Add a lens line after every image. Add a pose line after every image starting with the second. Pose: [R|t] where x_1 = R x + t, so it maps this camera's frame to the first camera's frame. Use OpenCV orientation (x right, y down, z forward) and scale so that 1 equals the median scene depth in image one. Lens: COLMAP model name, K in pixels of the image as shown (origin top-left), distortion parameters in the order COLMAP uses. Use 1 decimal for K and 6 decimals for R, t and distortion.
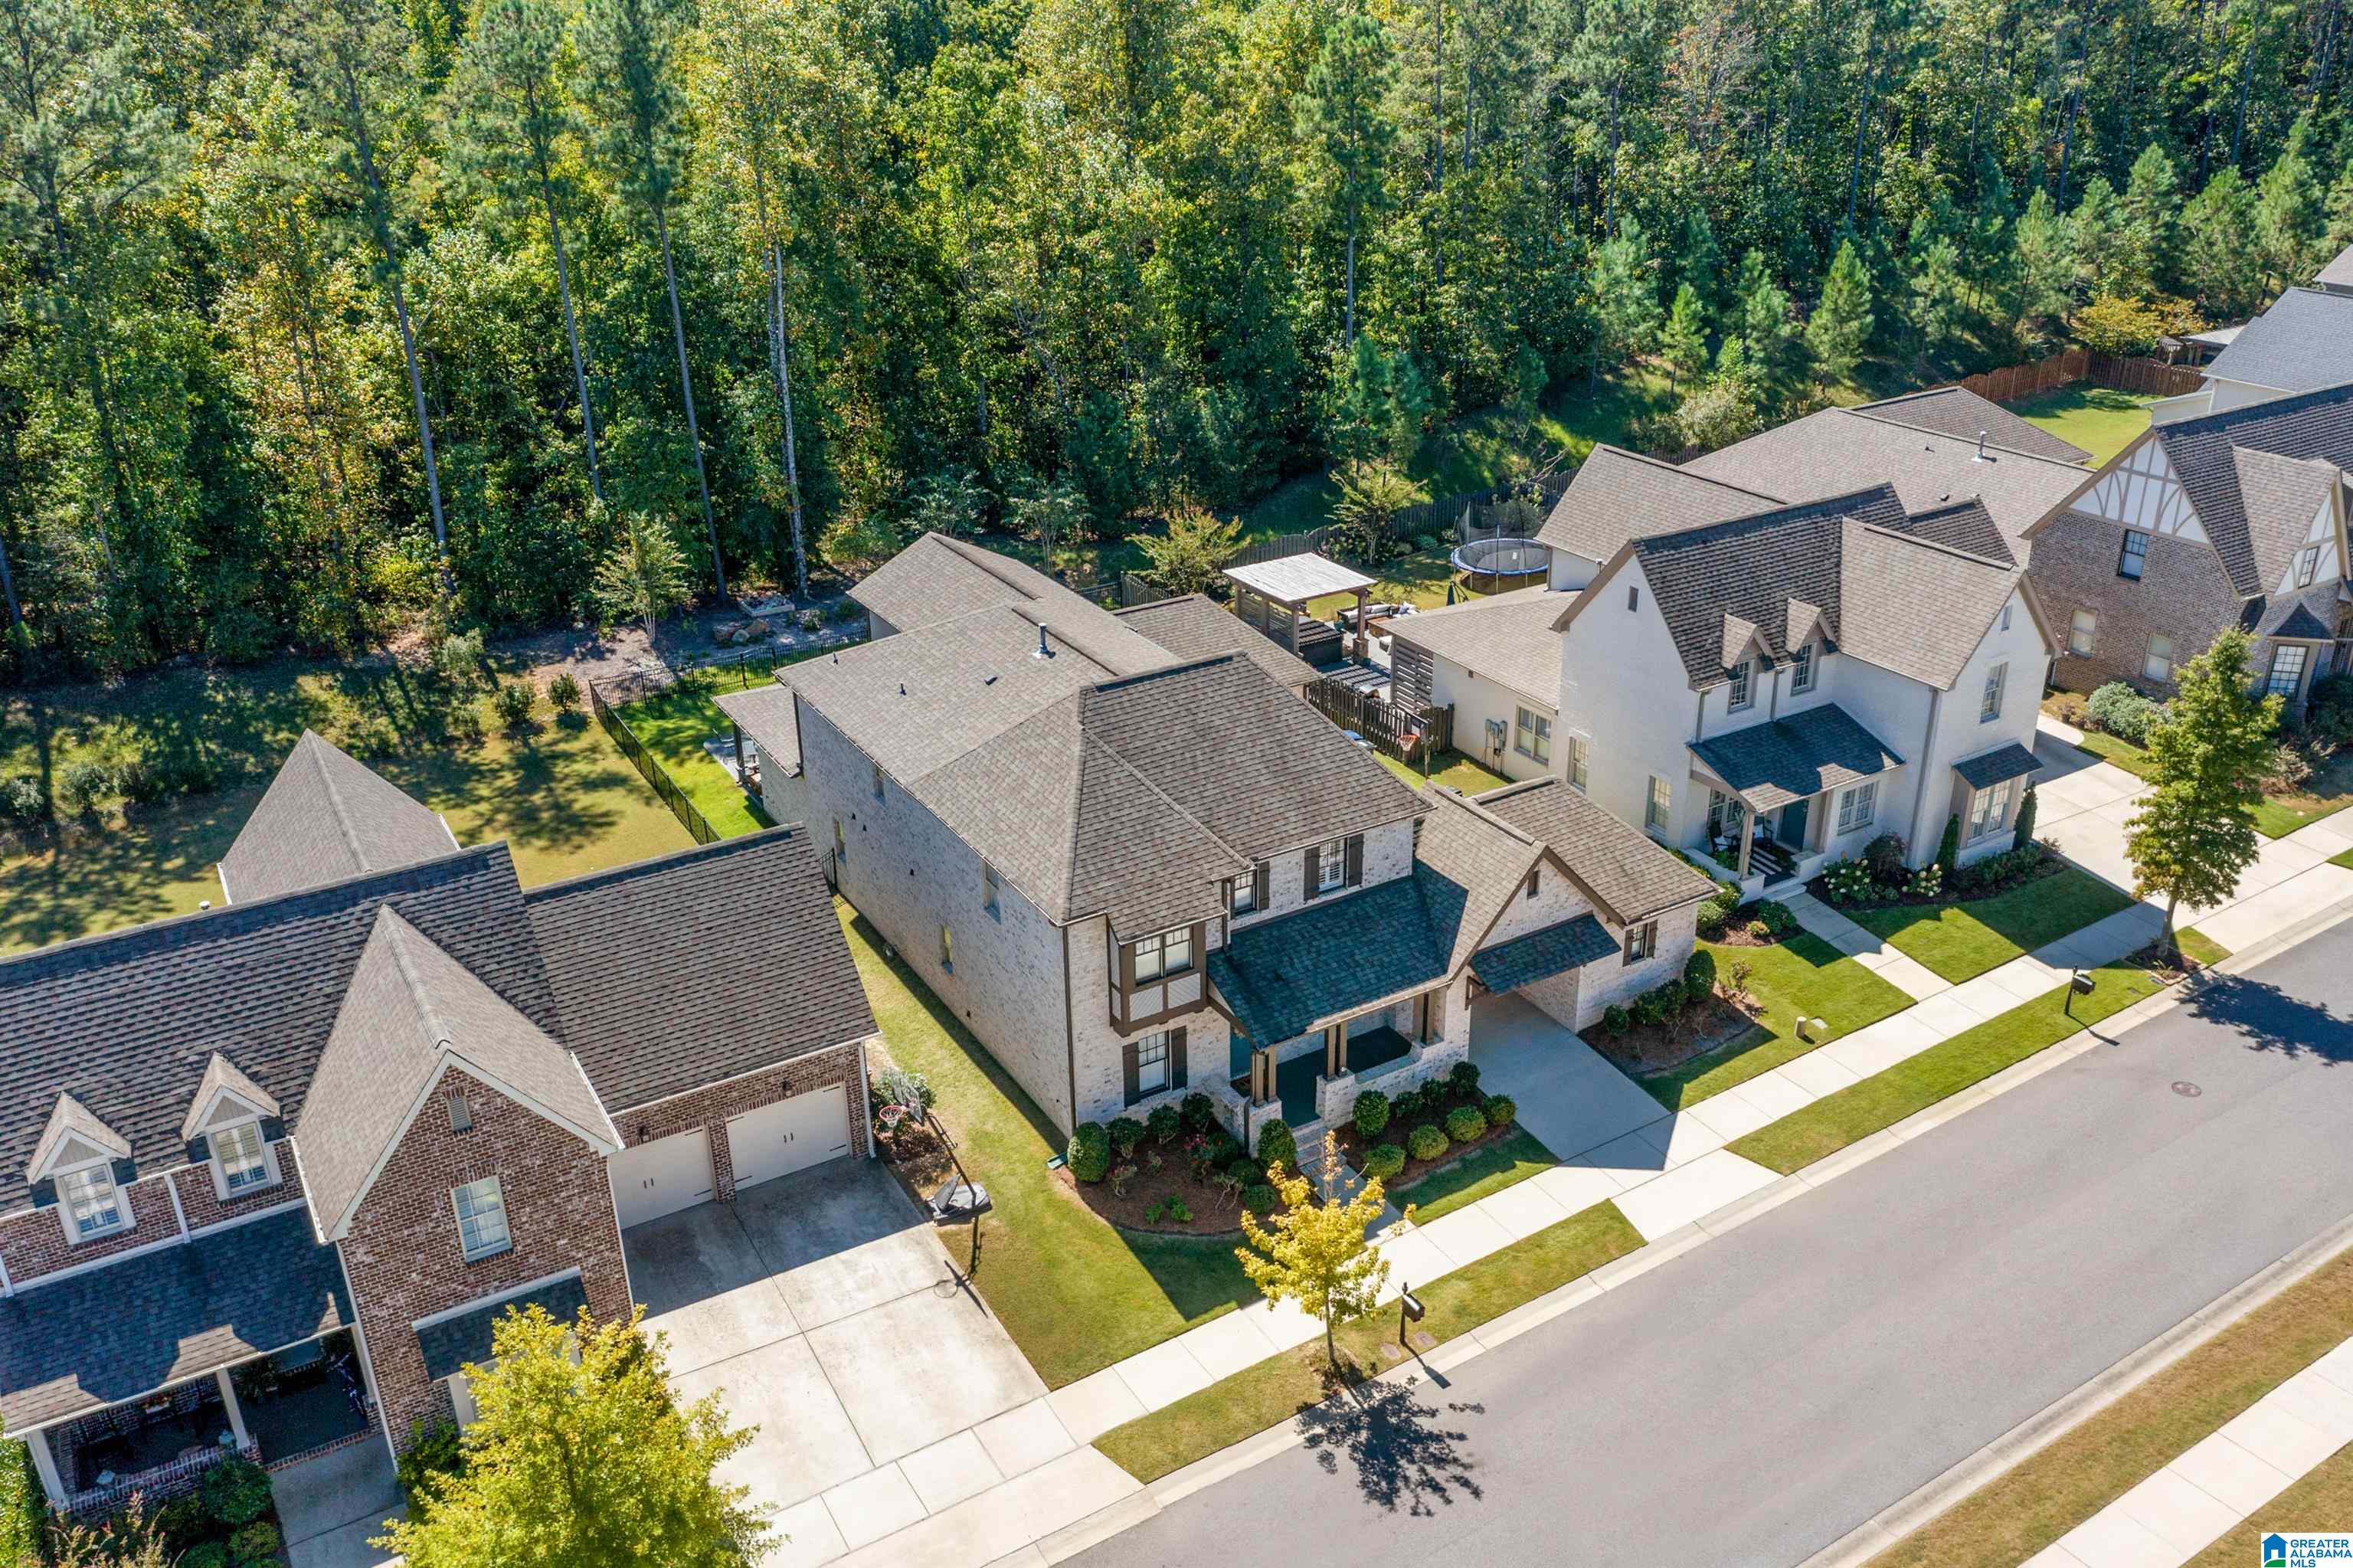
lens RADIAL K [[1859.4, 0, 1176.5], [0, 1859.4, 784.0], [0, 0, 1]] dist [-0.025721, 0.010608]
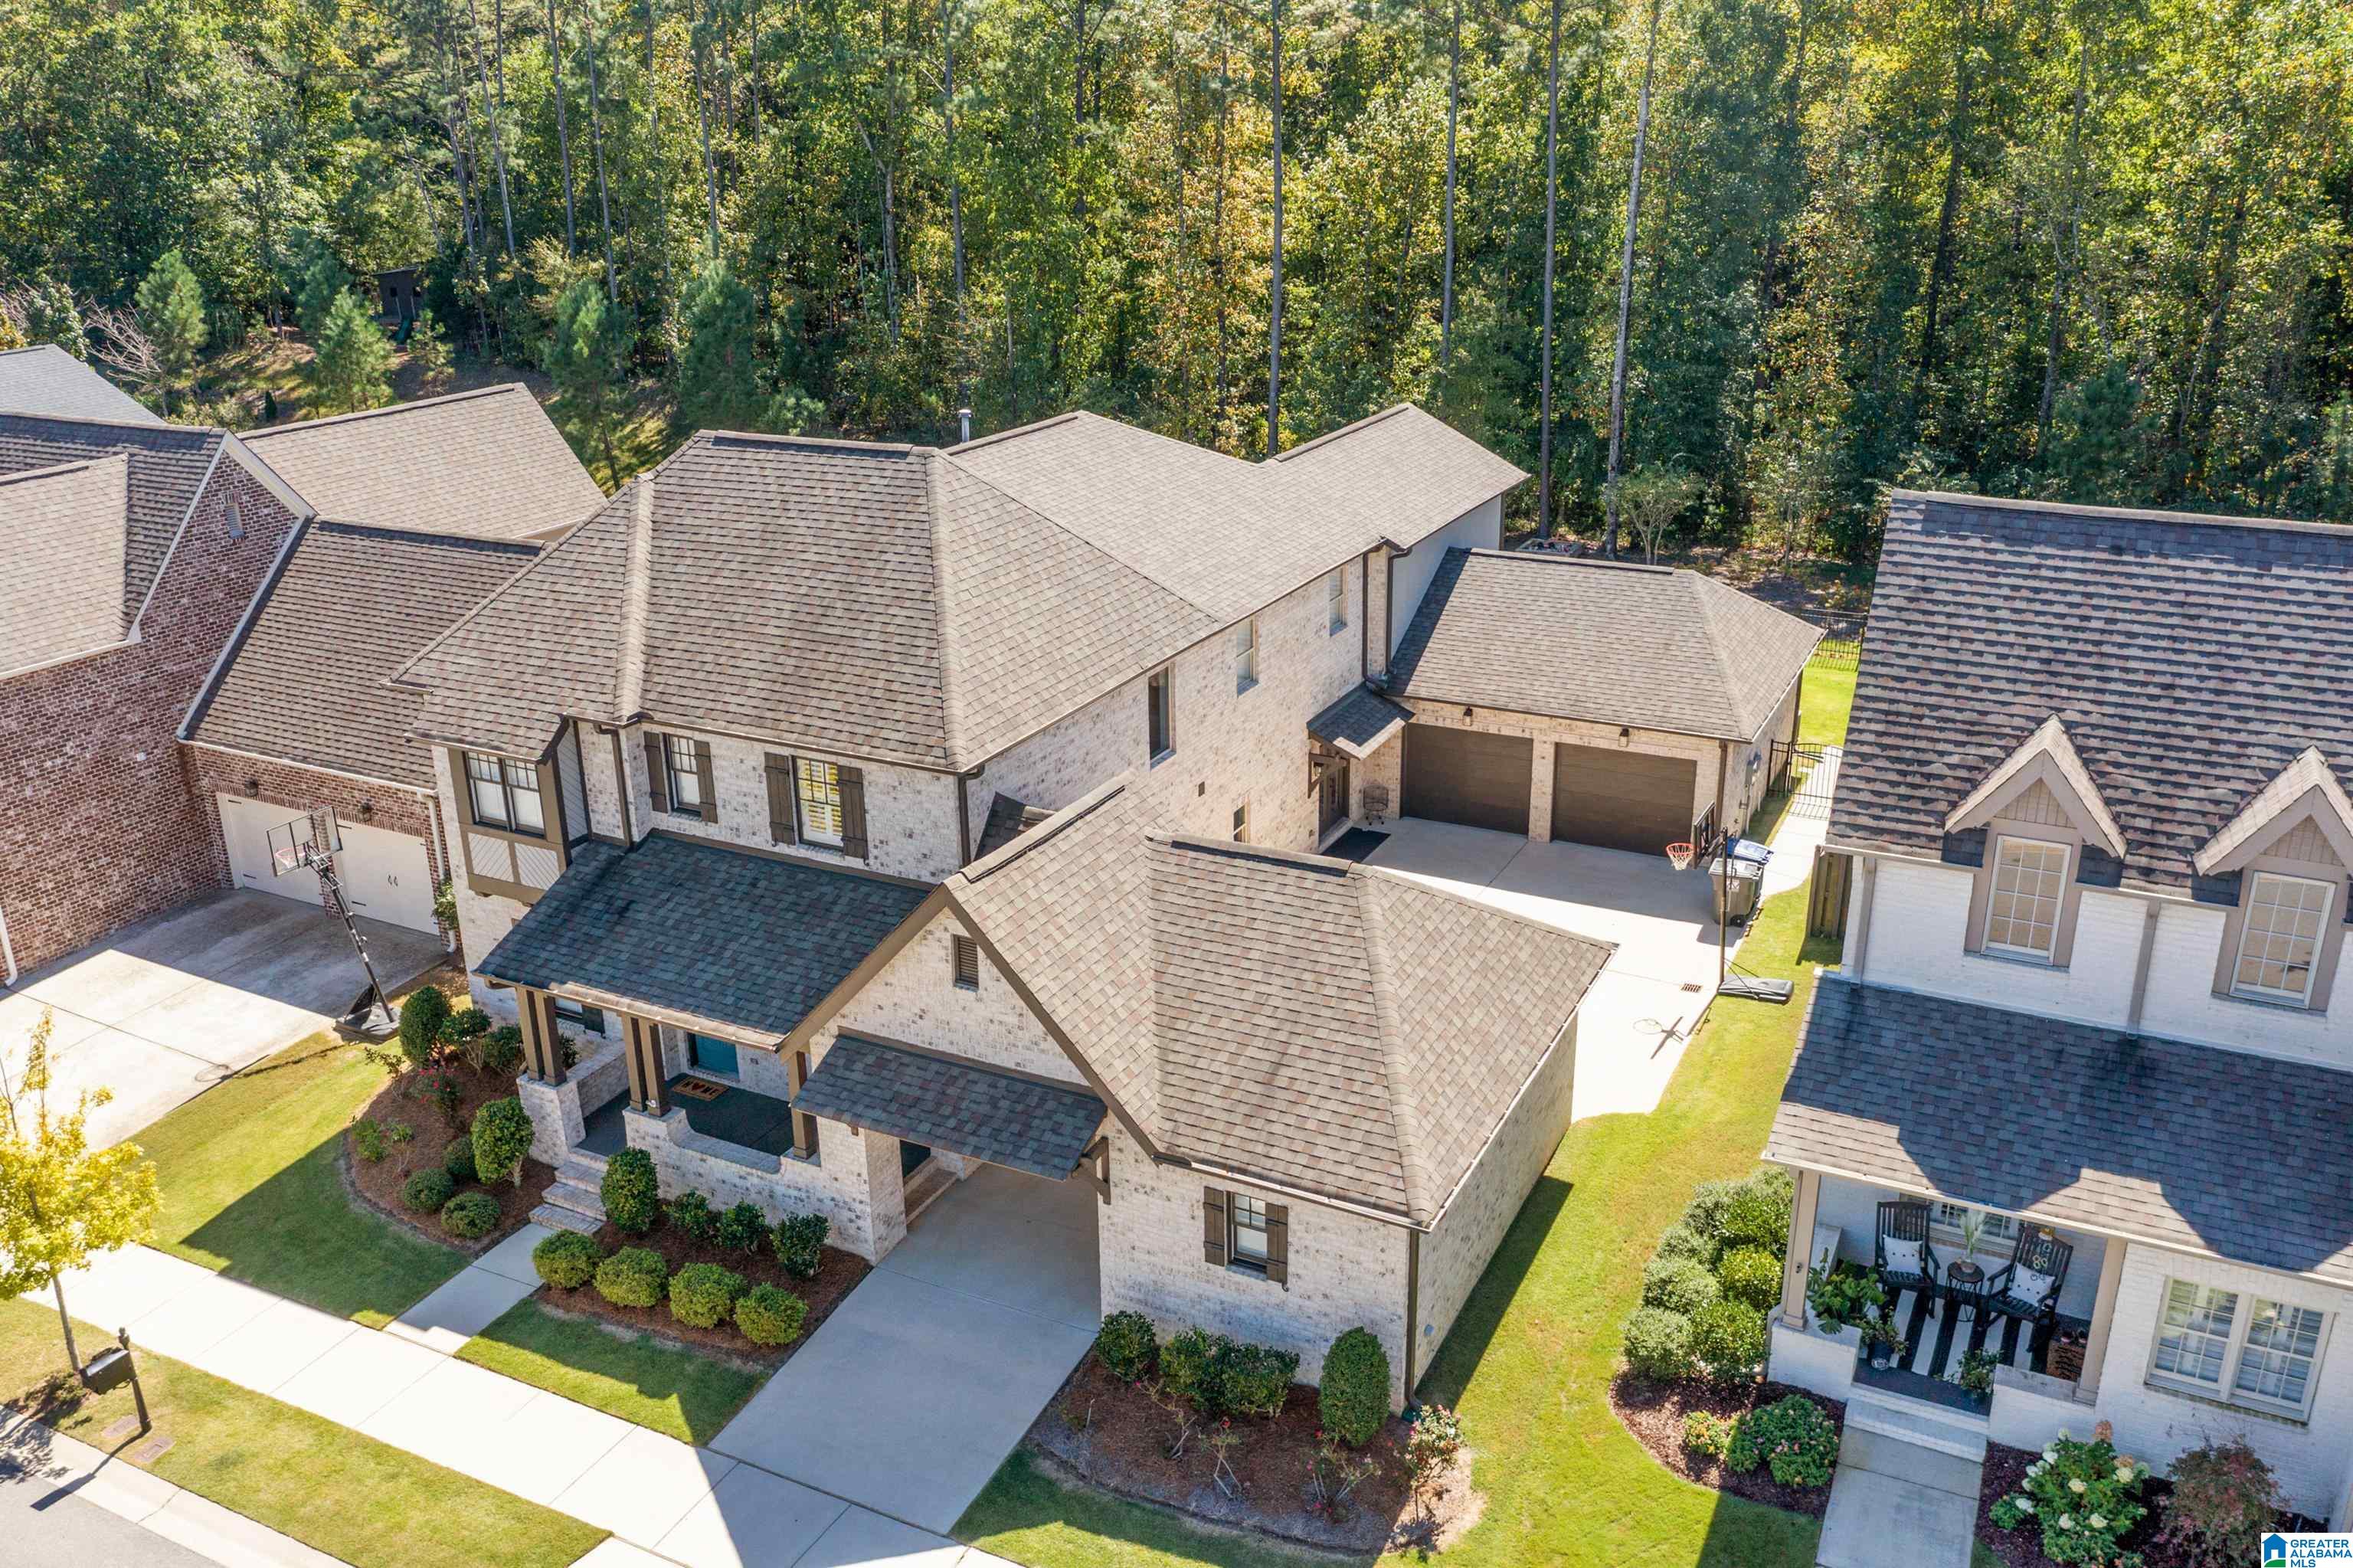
lens RADIAL K [[1885.3, 0, 1182.1], [0, 1885.3, 761.2], [0, 0, 1]] dist [-0.033459, 0.011553]
pose [[0.533846, 0.290628, -0.794068, 0.612919], [-0.348901, 0.931120, 0.106226, -0.071931], [0.770245, 0.220342, 0.598475, 0.722339]]
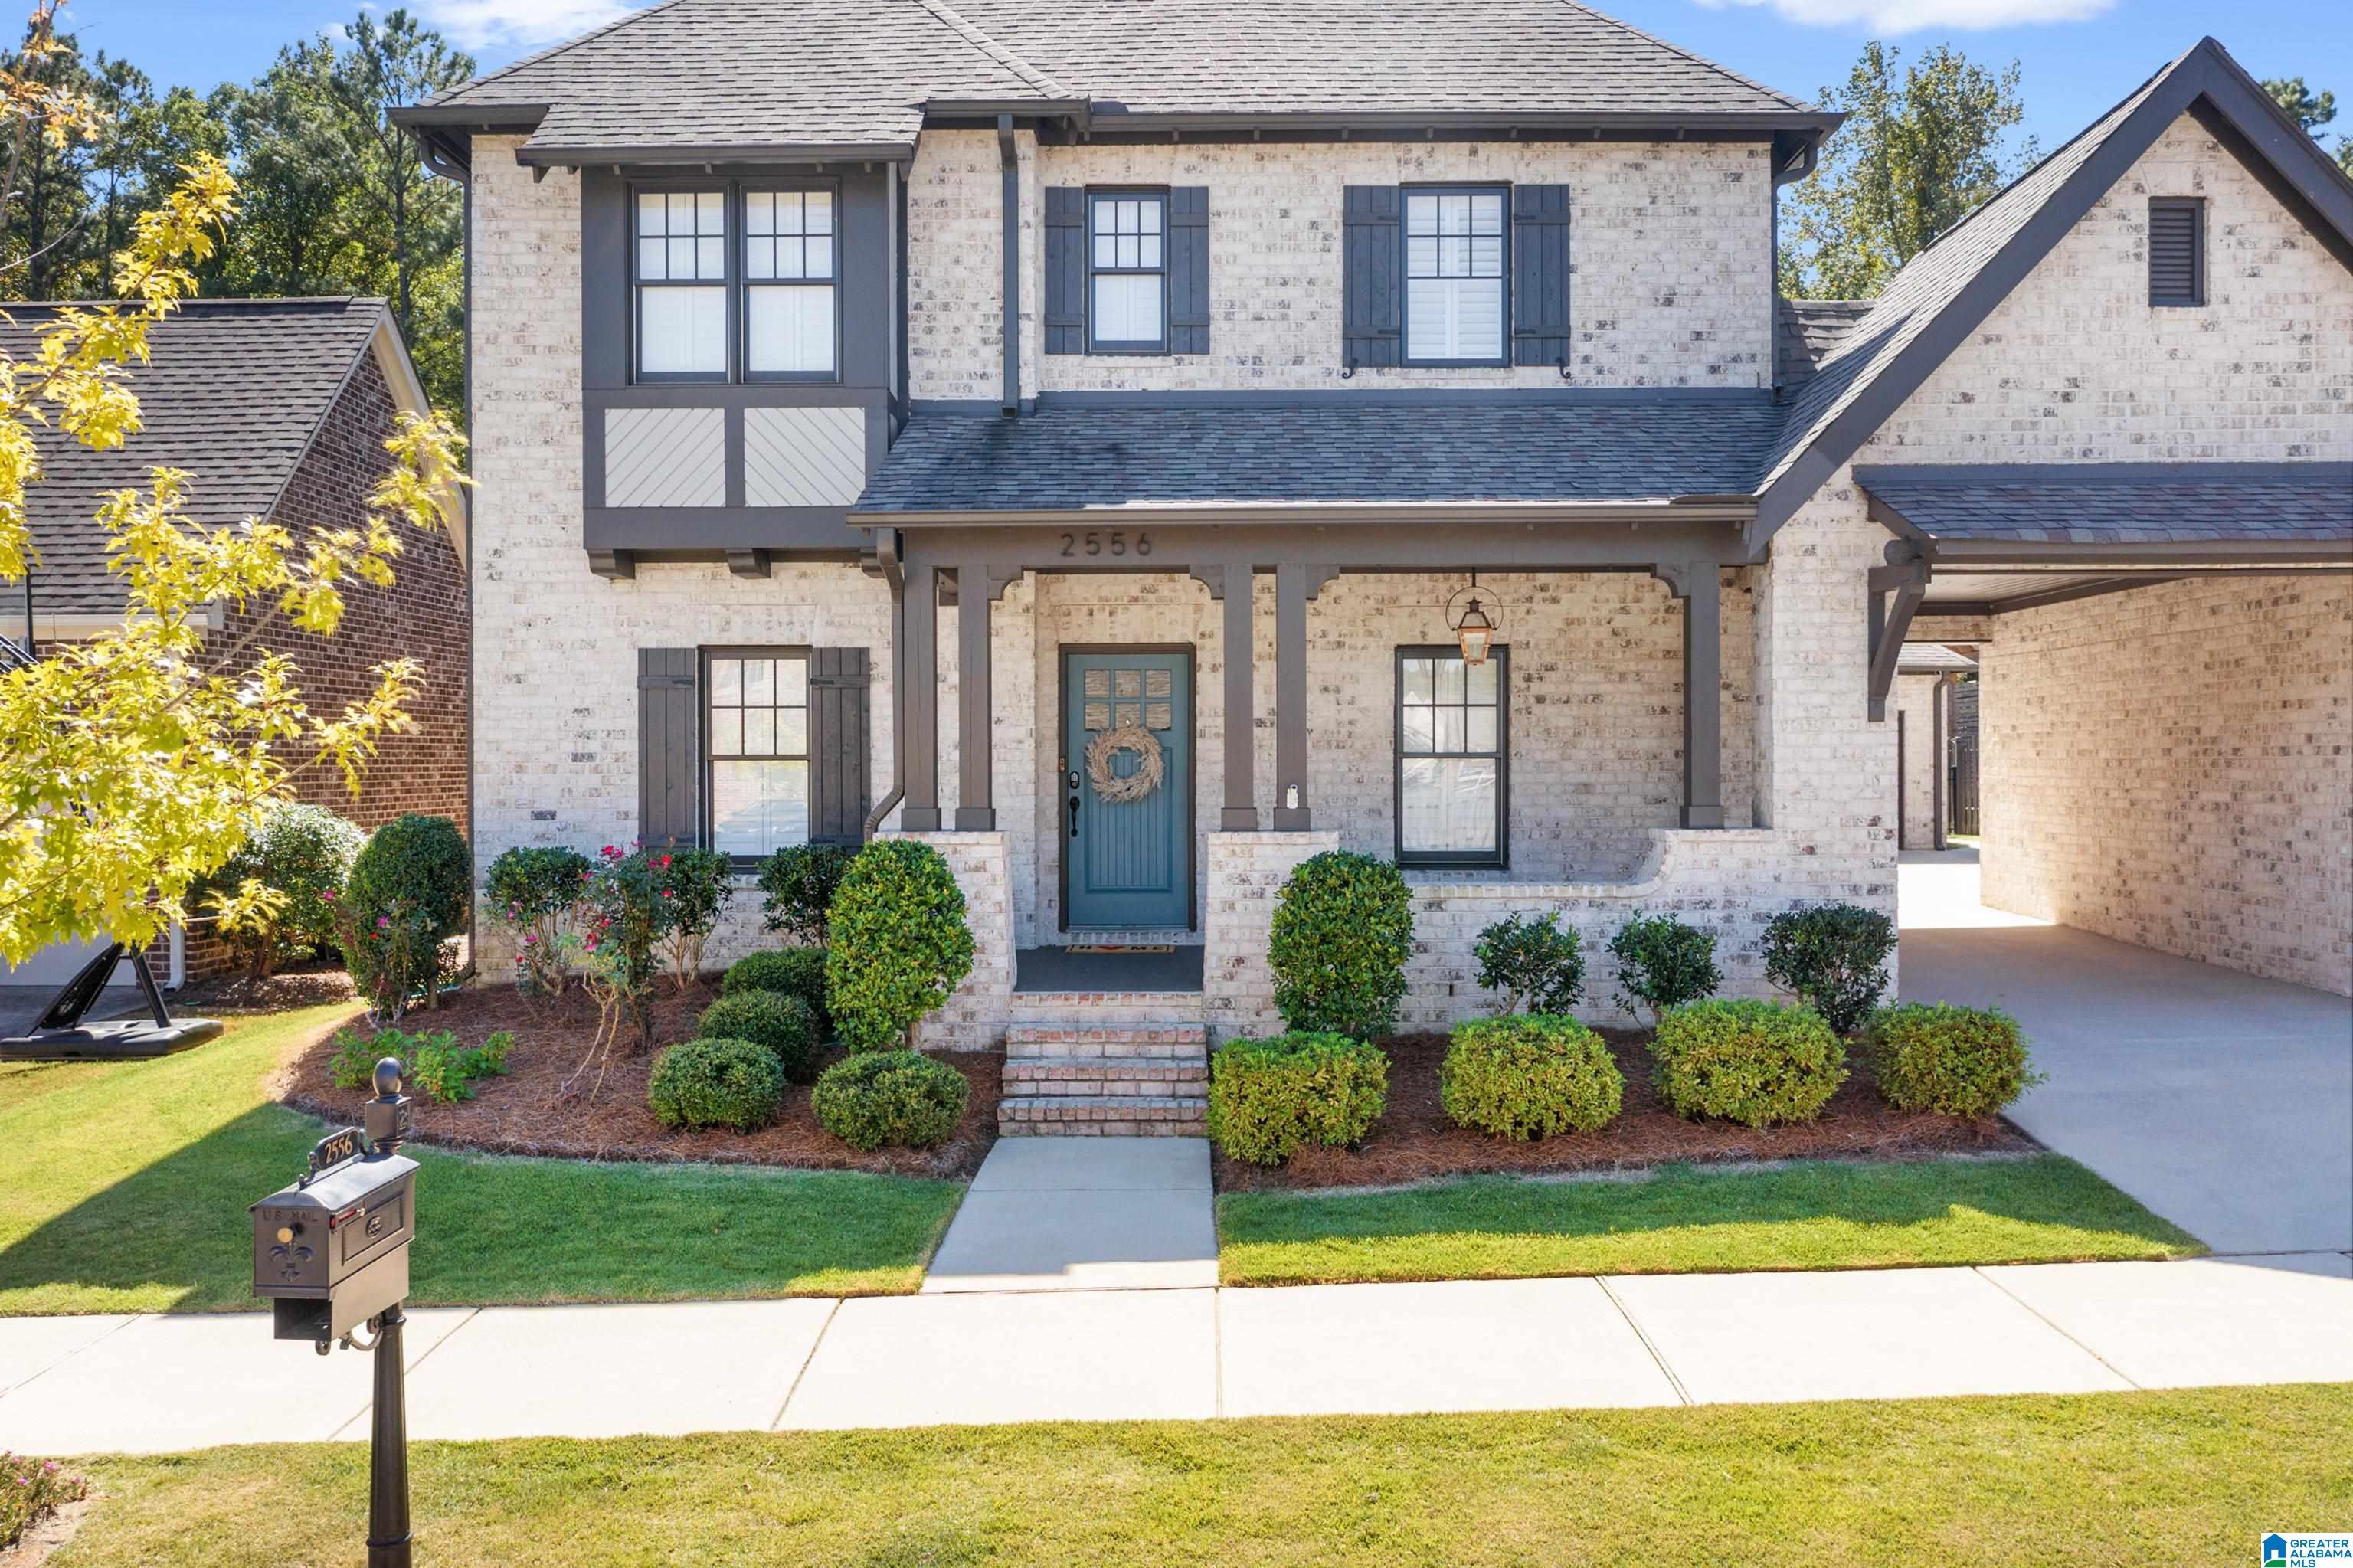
lens RADIAL K [[1859.4, 0, 1176.5], [0, 1859.4, 784.0], [0, 0, 1]] dist [-0.025721, 0.010608]
pose [[0.851771, 0.019415, -0.523555, 0.208274], [-0.227373, 0.913999, -0.336018, 0.236810], [0.472004, 0.405253, 0.782932, 0.761428]]
